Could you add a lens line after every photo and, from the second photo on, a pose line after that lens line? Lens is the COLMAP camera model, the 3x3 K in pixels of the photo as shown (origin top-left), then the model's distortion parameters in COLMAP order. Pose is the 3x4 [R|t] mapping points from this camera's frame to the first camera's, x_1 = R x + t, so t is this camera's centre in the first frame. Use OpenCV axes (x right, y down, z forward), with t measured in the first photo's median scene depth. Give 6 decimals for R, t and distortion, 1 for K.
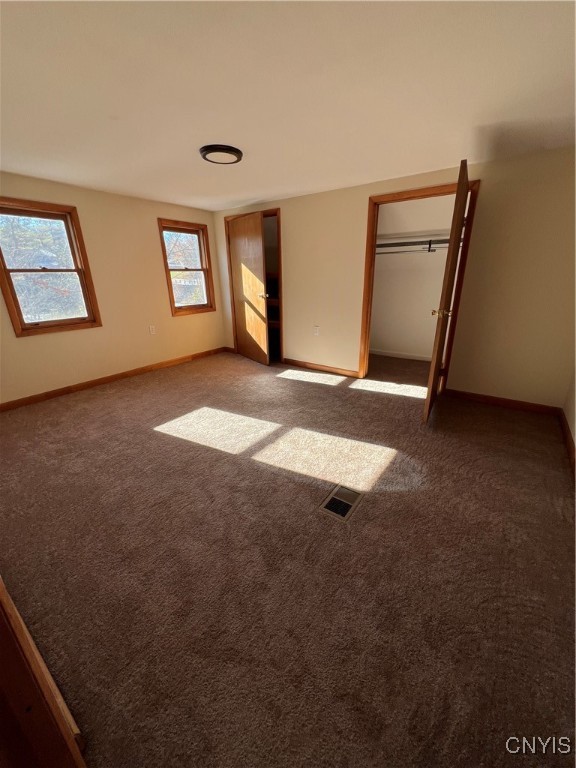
lens RADIAL K [[305.9, 0, 291.1], [0, 305.9, 381.3], [0, 0, 1]] dist [-0.000987, 0.000863]
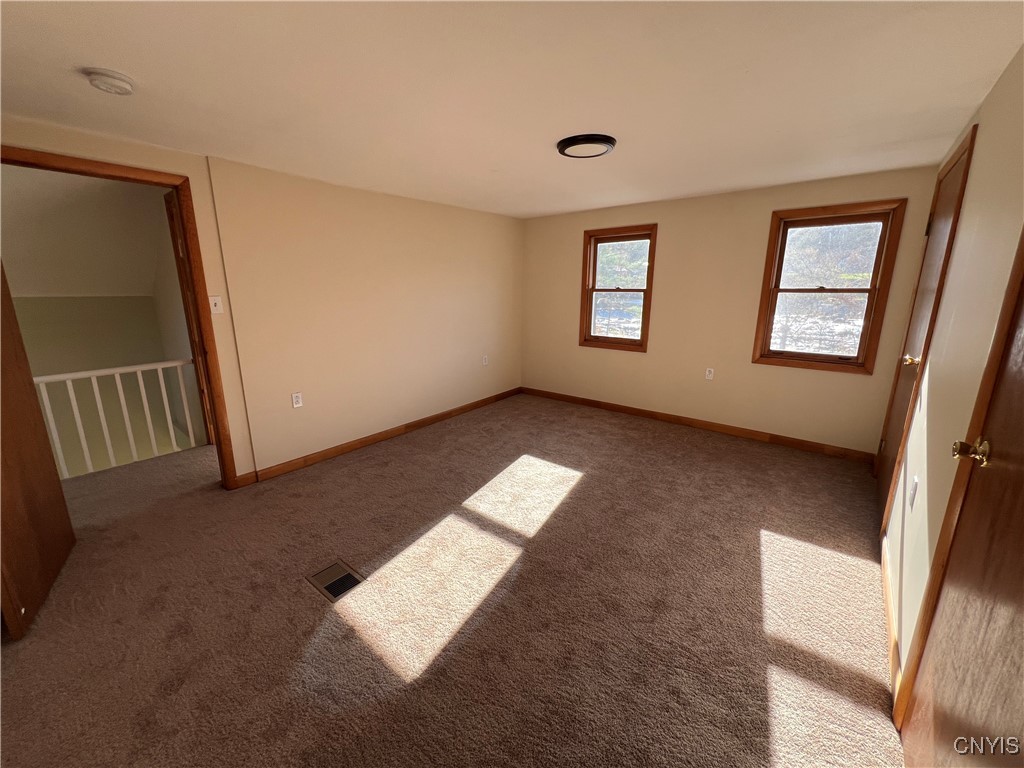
lens RADIAL K [[407.9, 0, 509.9], [0, 407.9, 381.8], [0, 0, 1]] dist [-0.000987, 0.000863]
pose [[-0.073897, 0.240353, -0.967869, 0.698650], [-0.329328, 0.910195, 0.251175, -0.339463], [0.941319, 0.337308, 0.011894, 0.822233]]
